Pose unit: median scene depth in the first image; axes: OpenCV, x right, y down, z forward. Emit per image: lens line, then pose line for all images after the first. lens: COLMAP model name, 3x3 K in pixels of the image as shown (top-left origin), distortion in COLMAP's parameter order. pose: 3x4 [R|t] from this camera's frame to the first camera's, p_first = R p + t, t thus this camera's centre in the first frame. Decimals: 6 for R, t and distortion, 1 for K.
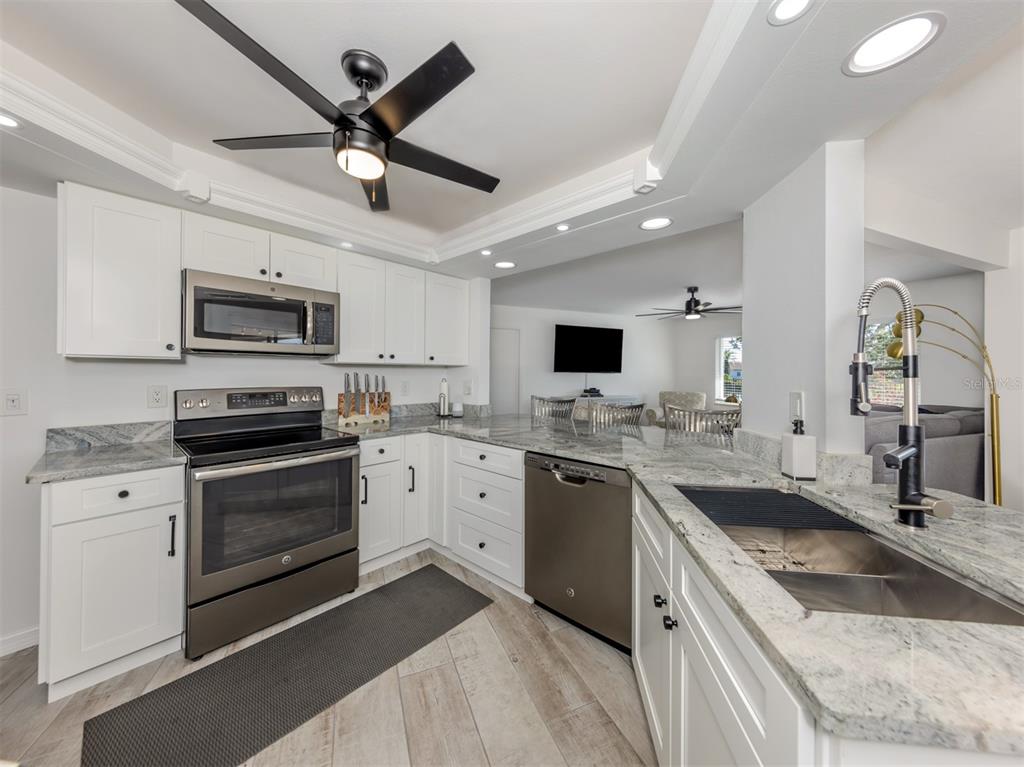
lens RADIAL K [[371.6, 0, 514.0], [0, 371.6, 373.2], [0, 0, 1]] dist [0.003648, -0.000155]
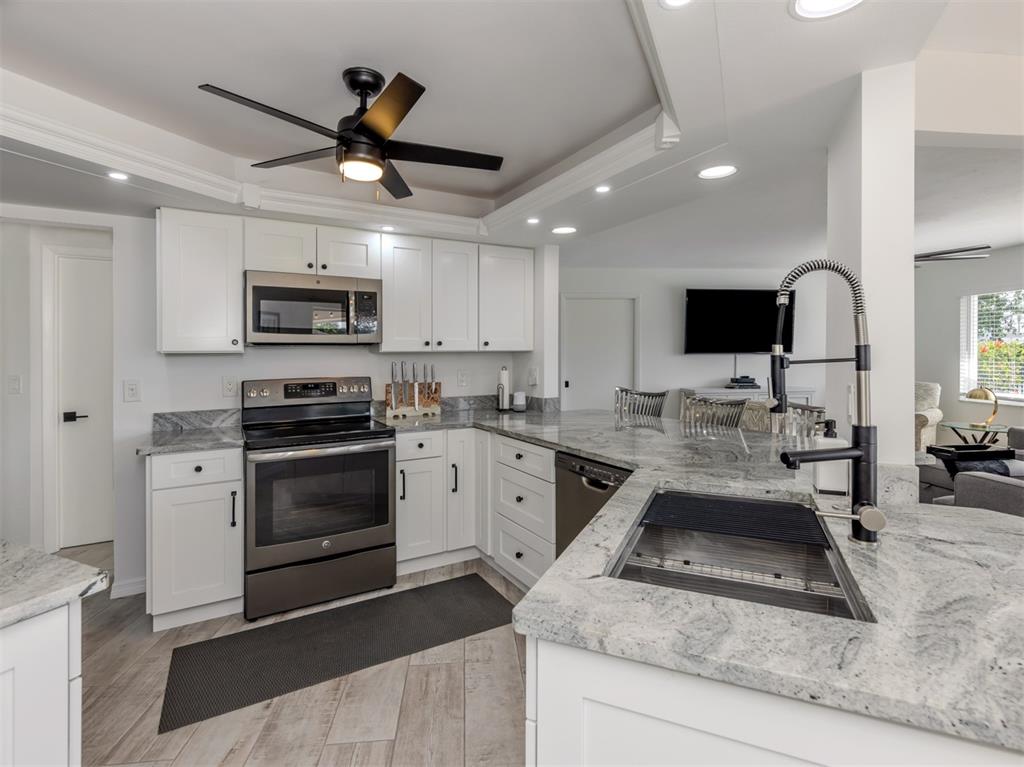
lens RADIAL K [[509.3, 0, 520.0], [0, 509.3, 354.3], [0, 0, 1]] dist [-0.002176, 0.000265]
pose [[0.954007, -0.013911, -0.299461, 0.319463], [0.013614, 0.999903, -0.003078, -0.016187], [0.299475, -0.001141, 0.954104, -0.180306]]
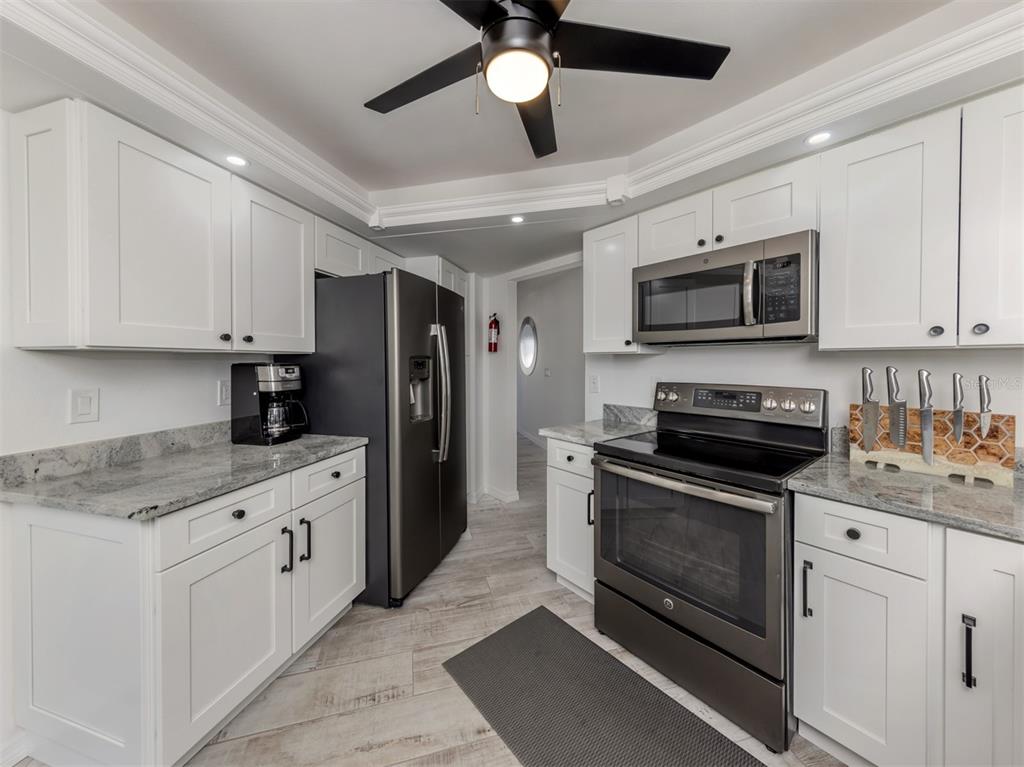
lens RADIAL K [[371.6, 0, 502.8], [0, 371.6, 361.7], [0, 0, 1]] dist [0.003648, -0.000155]
pose [[-0.149292, 0.001442, -0.988792, 0.212339], [0.004206, 0.999991, 0.000824, -0.014705], [0.988784, -0.004036, -0.149297, 0.738472]]
